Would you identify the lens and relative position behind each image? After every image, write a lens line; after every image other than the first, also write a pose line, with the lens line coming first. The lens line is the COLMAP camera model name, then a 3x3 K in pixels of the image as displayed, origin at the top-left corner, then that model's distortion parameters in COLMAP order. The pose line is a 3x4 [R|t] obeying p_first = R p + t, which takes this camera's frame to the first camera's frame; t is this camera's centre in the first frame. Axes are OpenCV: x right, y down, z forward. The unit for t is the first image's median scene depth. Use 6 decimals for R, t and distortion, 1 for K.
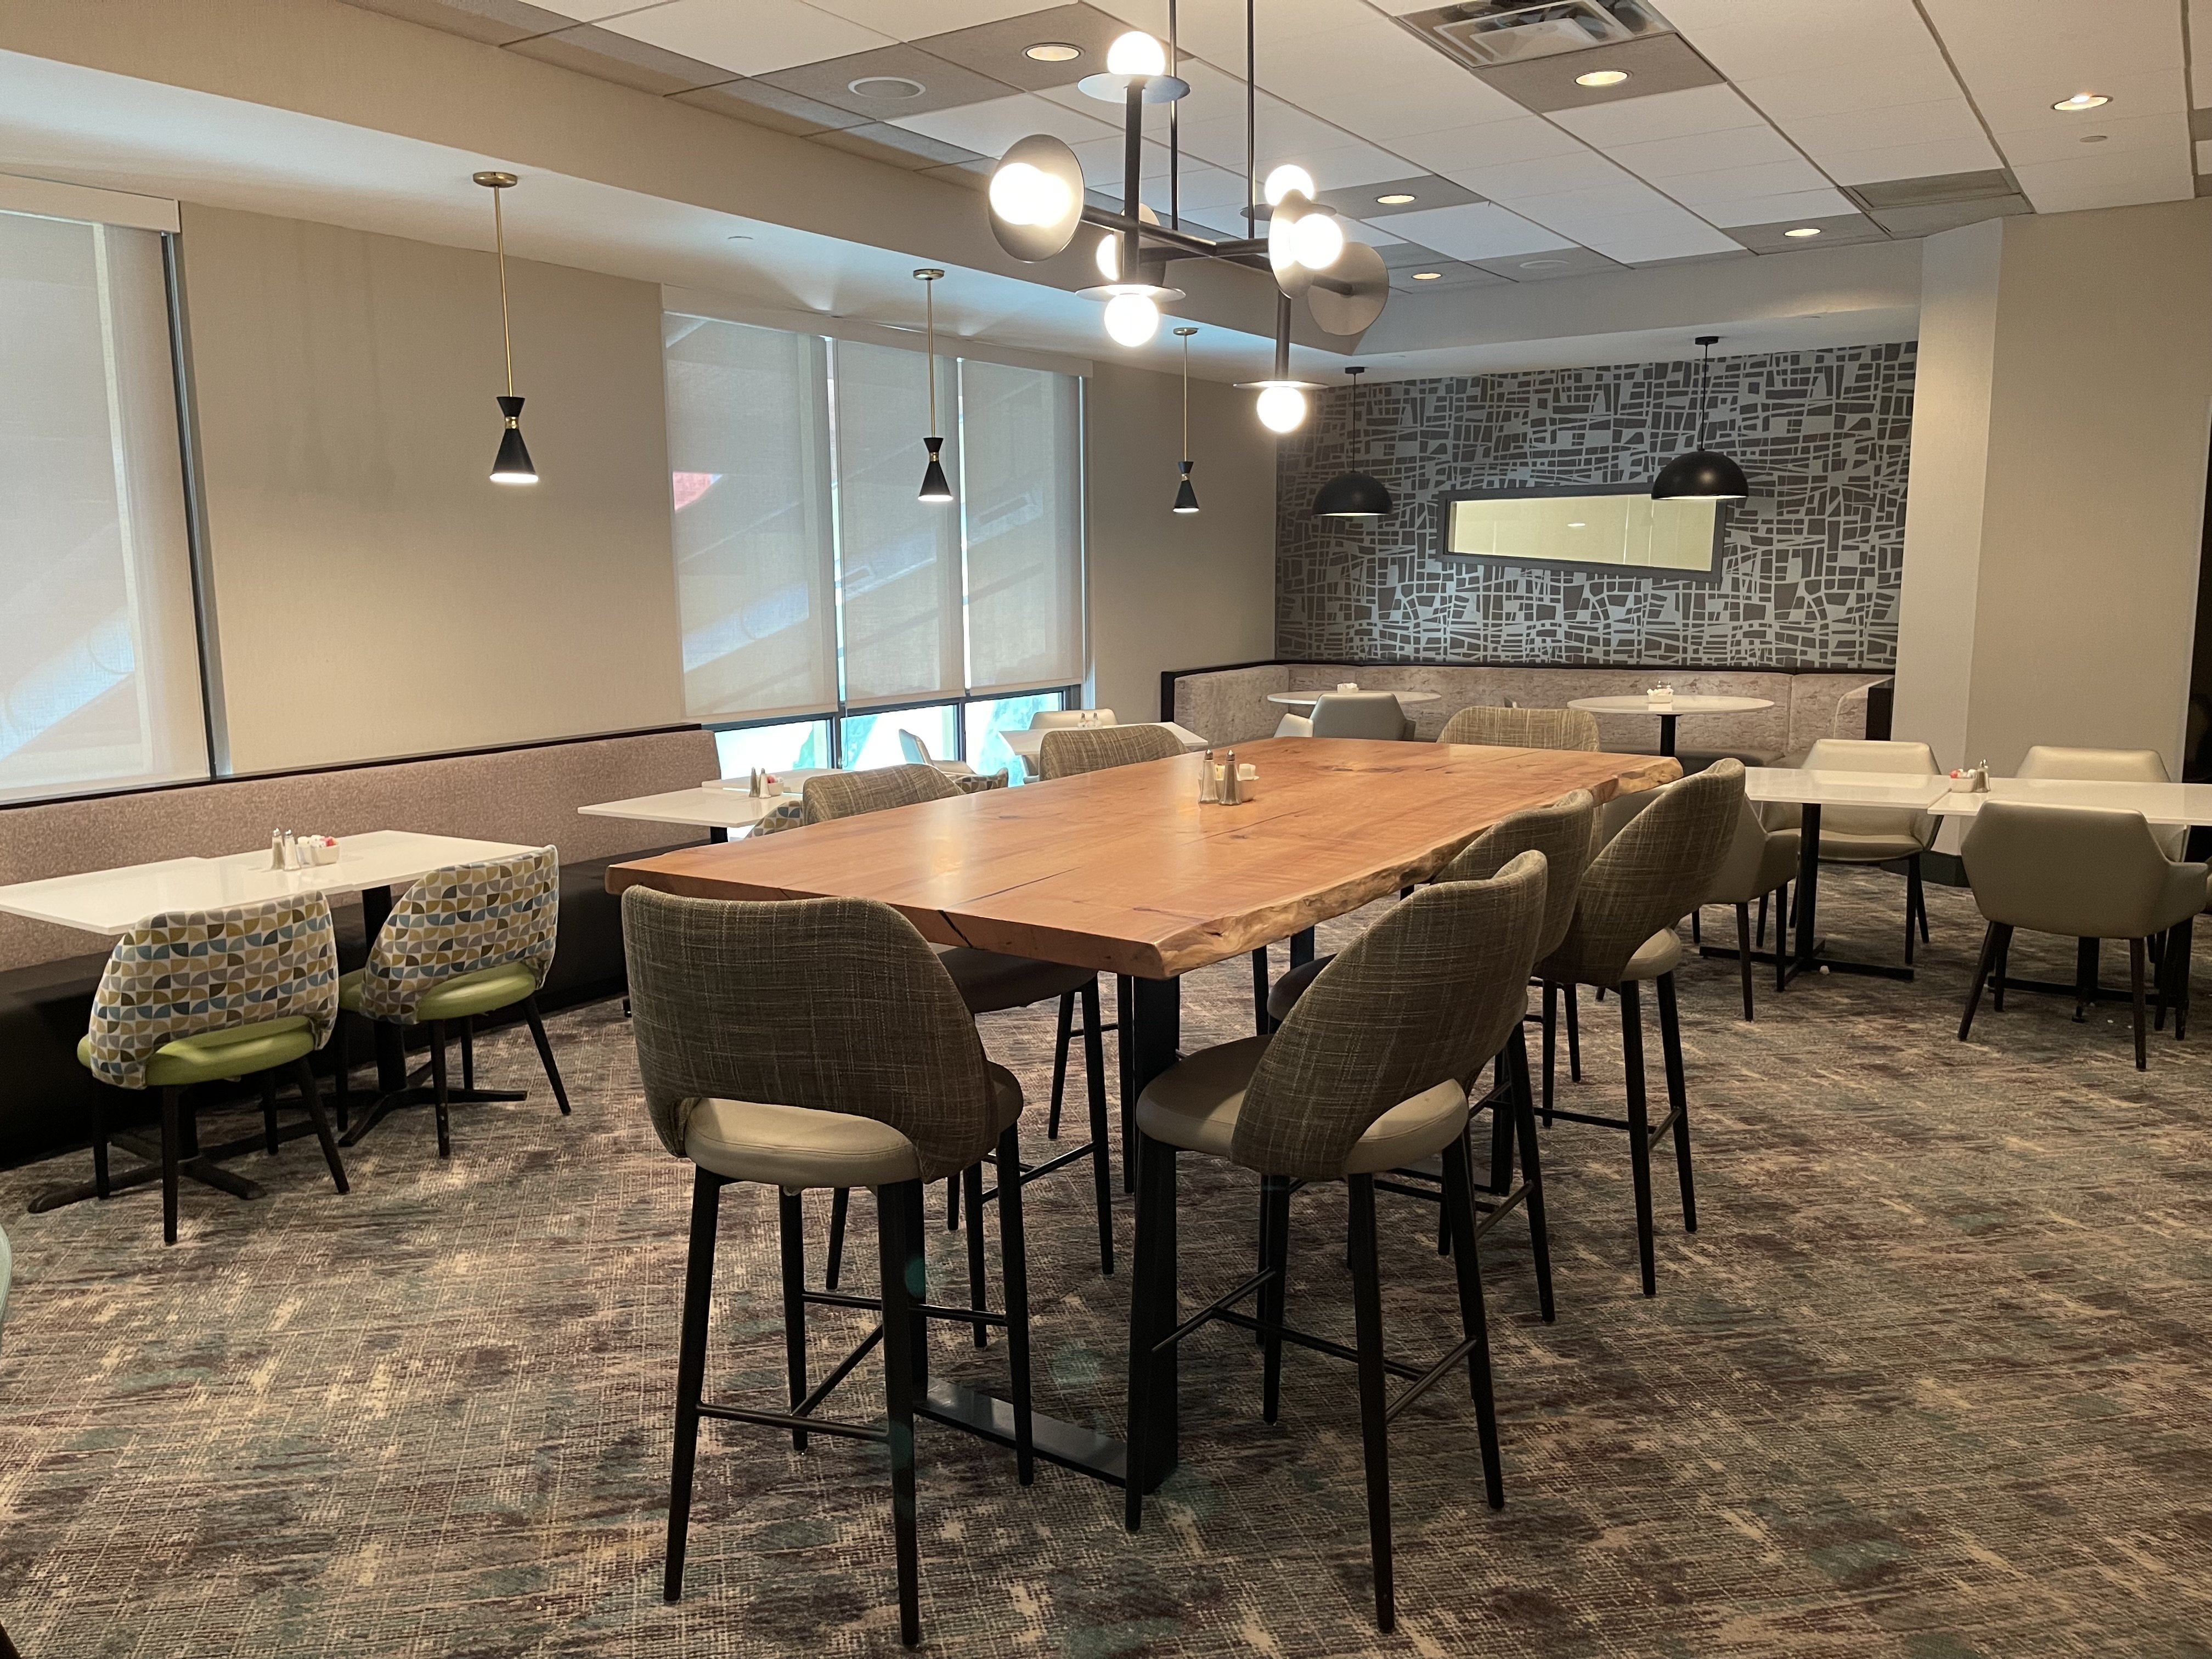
lens RADIAL K [[1687.3, 0, 1114.8], [0, 1687.3, 819.4], [0, 0, 1]] dist [0.039959, -0.023110]
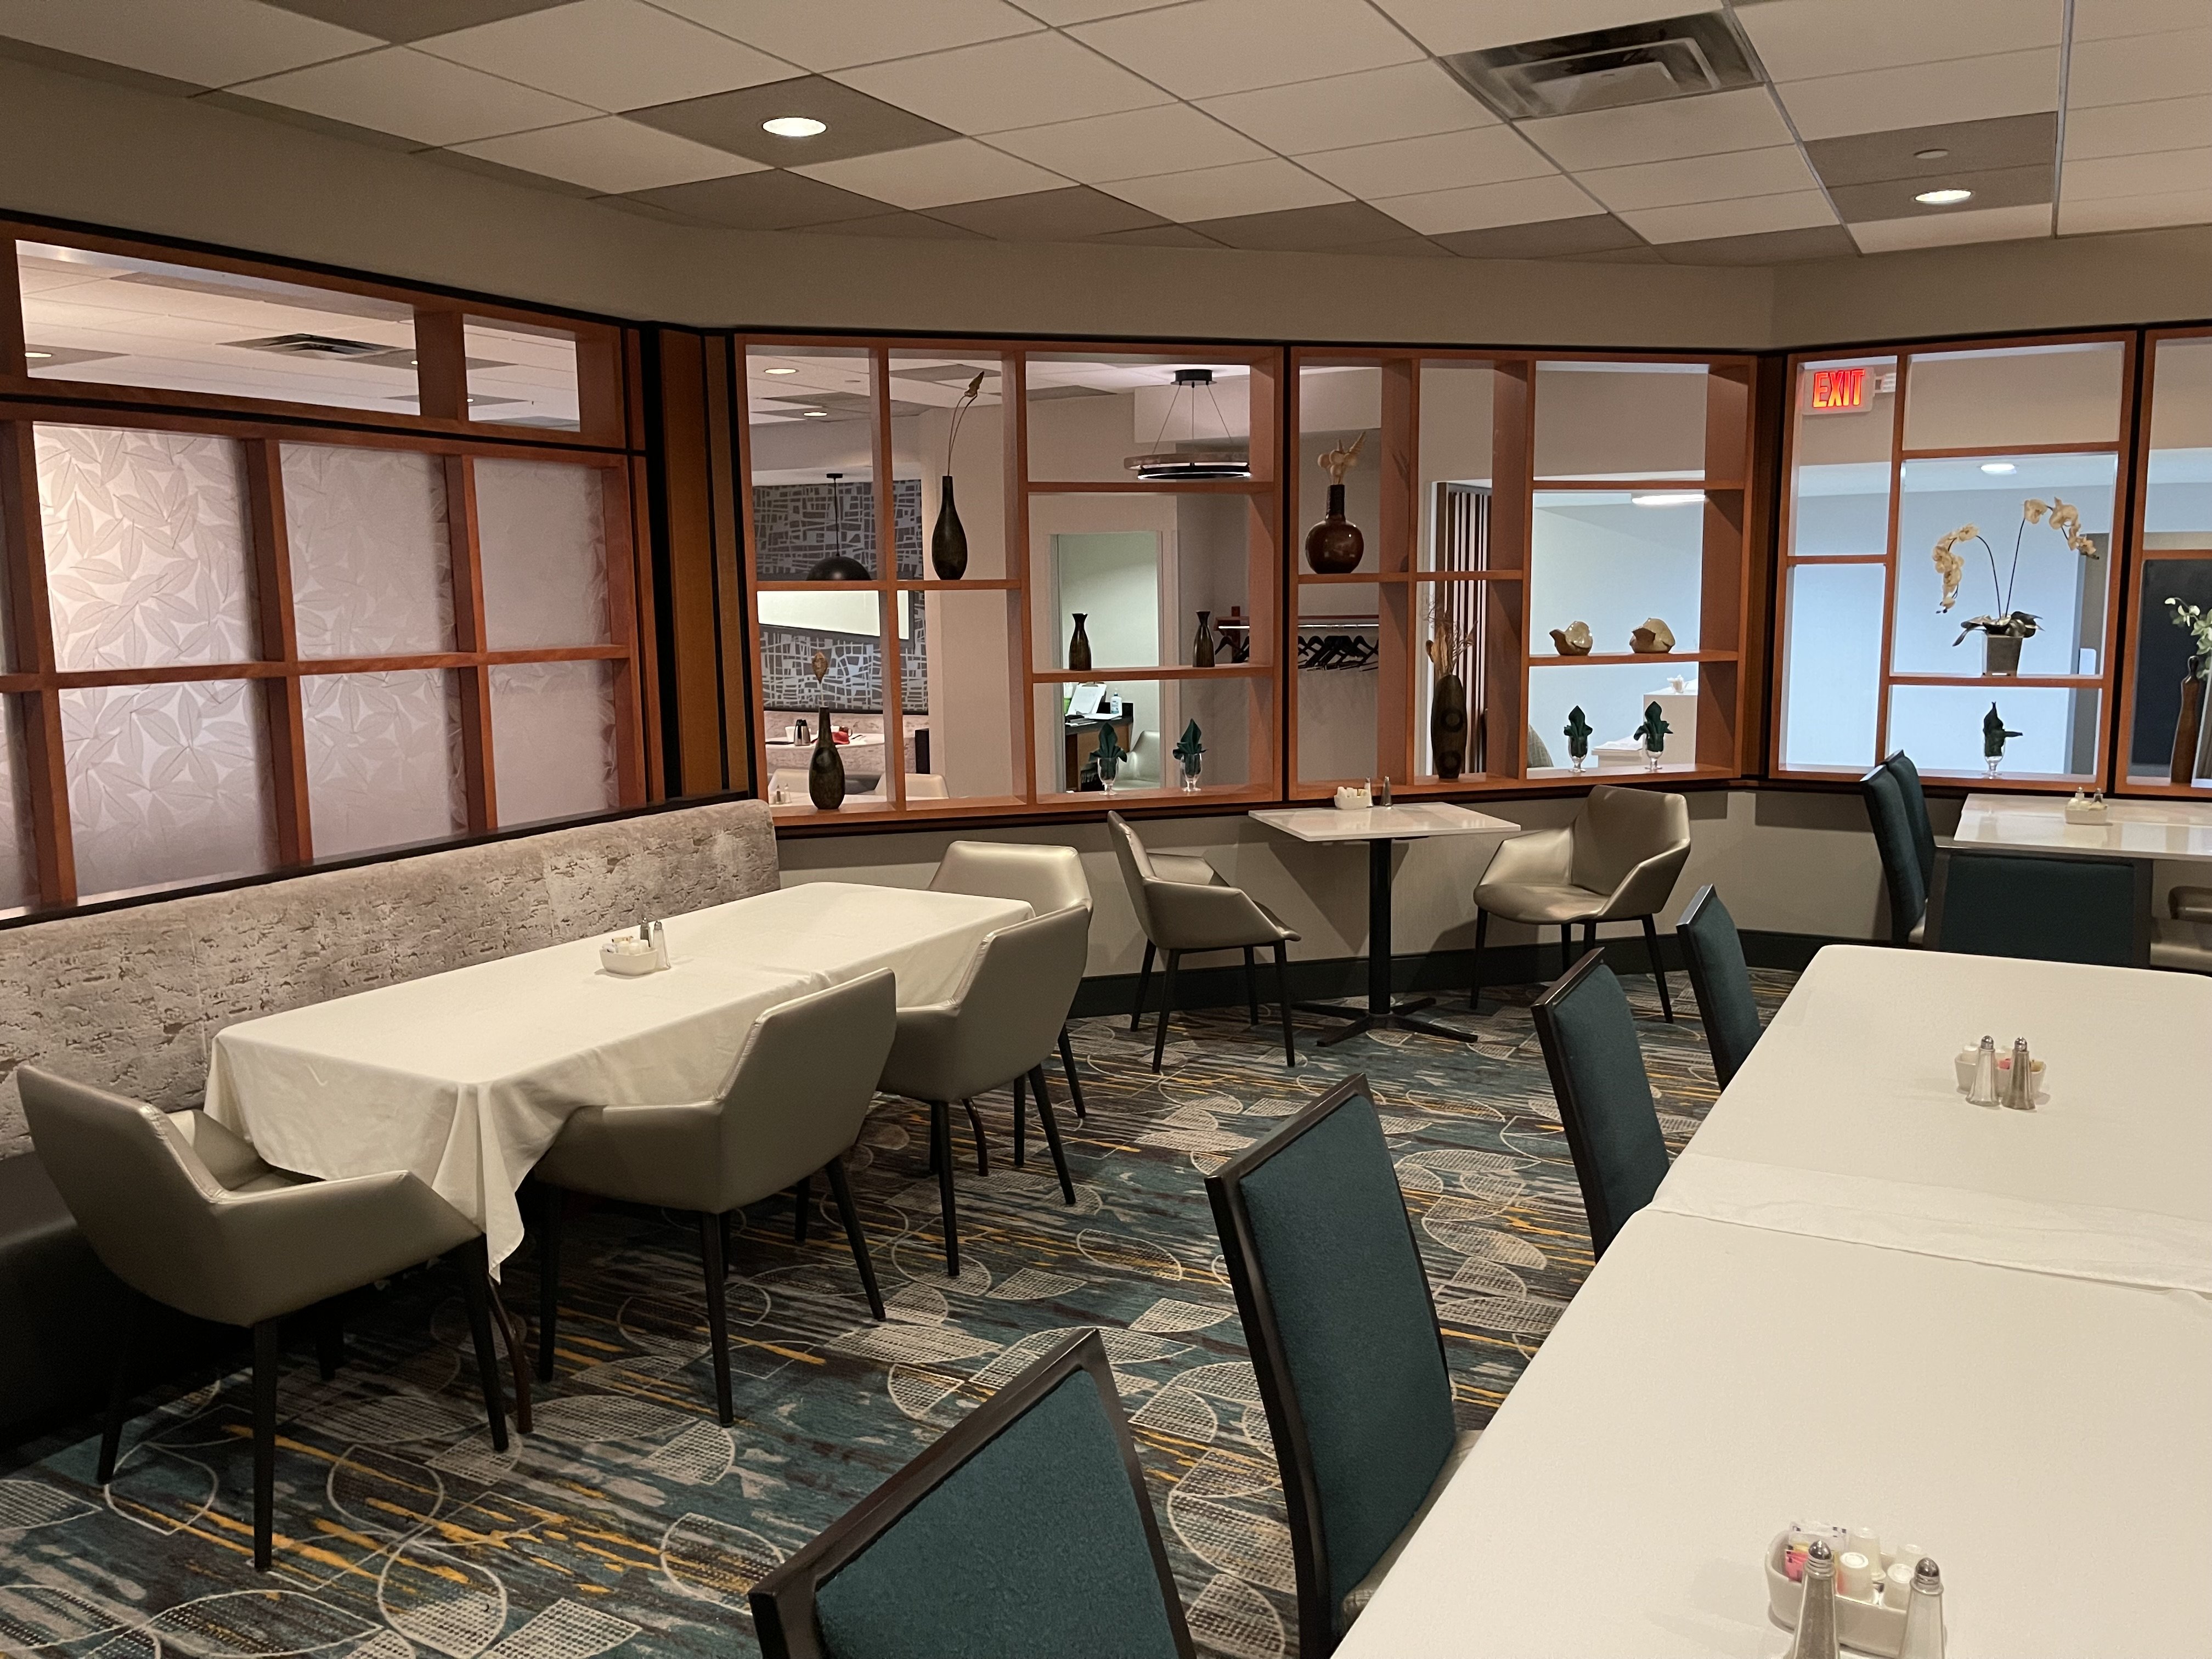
lens RADIAL K [[1687.3, 0, 1125.5], [0, 1687.3, 831.1], [0, 0, 1]] dist [0.039959, -0.023110]
pose [[0.996944, -0.005165, 0.077953, 0.411076], [0.006180, 0.999899, -0.012784, 0.021259], [-0.077879, 0.013227, 0.996875, -0.324773]]
